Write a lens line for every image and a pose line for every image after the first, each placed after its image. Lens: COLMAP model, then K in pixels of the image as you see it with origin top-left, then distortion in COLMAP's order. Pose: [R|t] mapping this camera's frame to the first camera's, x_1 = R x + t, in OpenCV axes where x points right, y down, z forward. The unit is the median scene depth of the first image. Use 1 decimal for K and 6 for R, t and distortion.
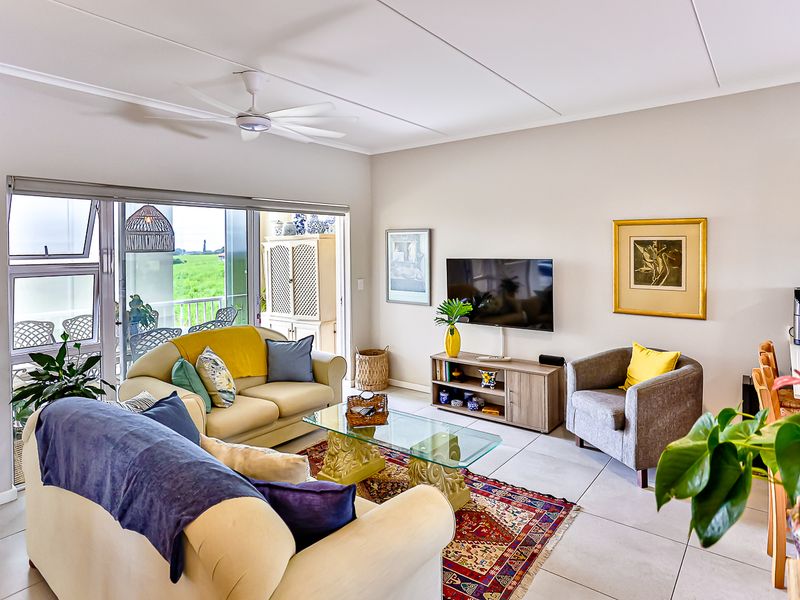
lens RADIAL K [[479.2, 0, 410.2], [0, 479.2, 245.1], [0, 0, 1]] dist [-0.049103, 0.041330]
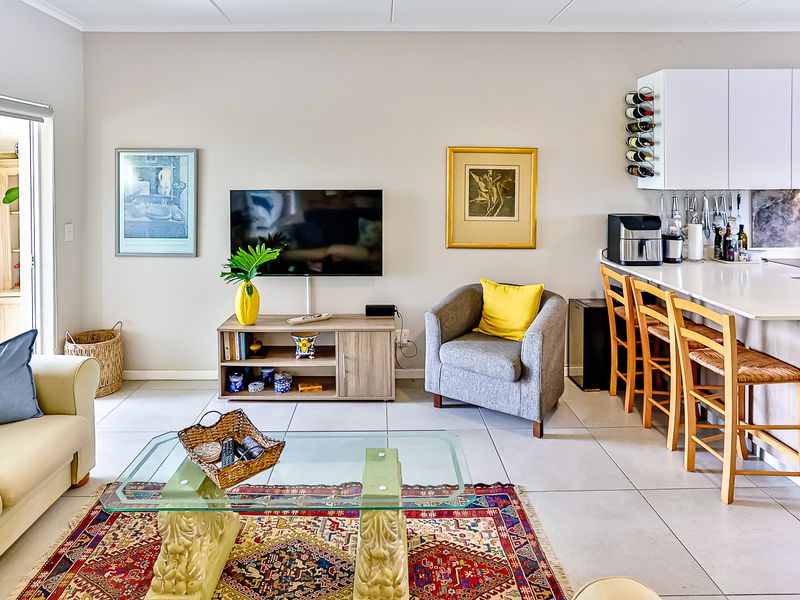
lens RADIAL K [[496.2, 0, 364.1], [0, 496.2, 180.2], [0, 0, 1]] dist [-0.017642, 0.005956]
pose [[0.787245, 0.004210, 0.616626, -0.284141], [-0.010137, 0.999930, 0.006115, 0.008075], [-0.616557, -0.011065, 0.787232, 0.354075]]
